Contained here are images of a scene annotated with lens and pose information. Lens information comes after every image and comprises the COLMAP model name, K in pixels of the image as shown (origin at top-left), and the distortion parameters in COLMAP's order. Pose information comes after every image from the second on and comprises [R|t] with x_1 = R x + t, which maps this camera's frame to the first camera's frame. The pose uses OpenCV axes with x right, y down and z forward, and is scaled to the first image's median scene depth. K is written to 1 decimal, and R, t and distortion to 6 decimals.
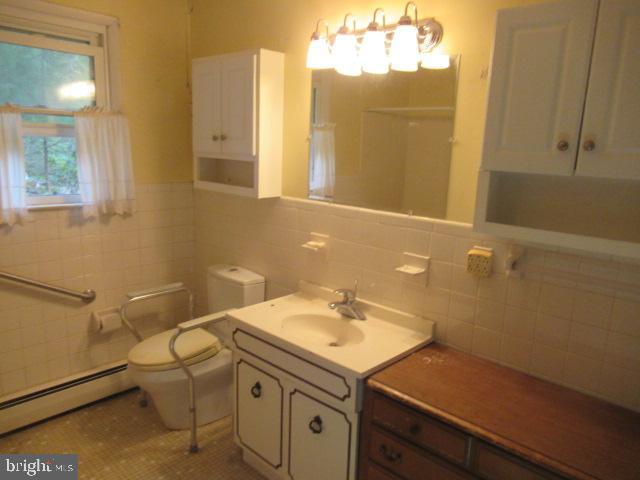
lens RADIAL K [[479.7, 0, 320.3], [0, 479.7, 241.0], [0, 0, 1]] dist [-0.008913, -0.001176]
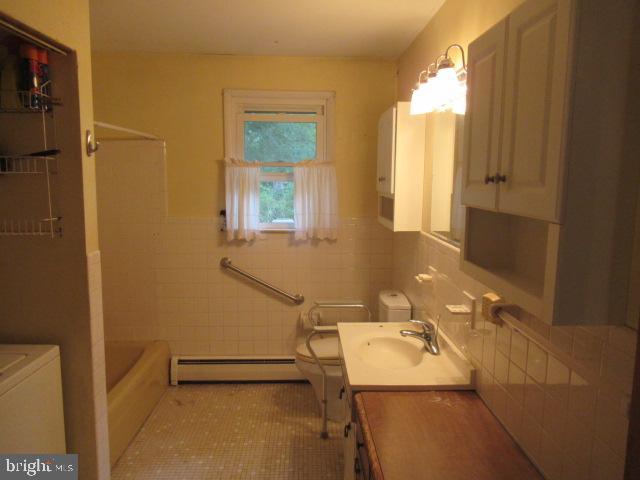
lens RADIAL K [[479.7, 0, 319.7], [0, 479.7, 239.6], [0, 0, 1]] dist [-0.008913, -0.001176]
pose [[0.706803, 0.059430, -0.704909, 0.521822], [-0.121672, 0.991828, -0.038380, -0.005404], [0.696868, 0.112895, 0.708258, 0.080342]]
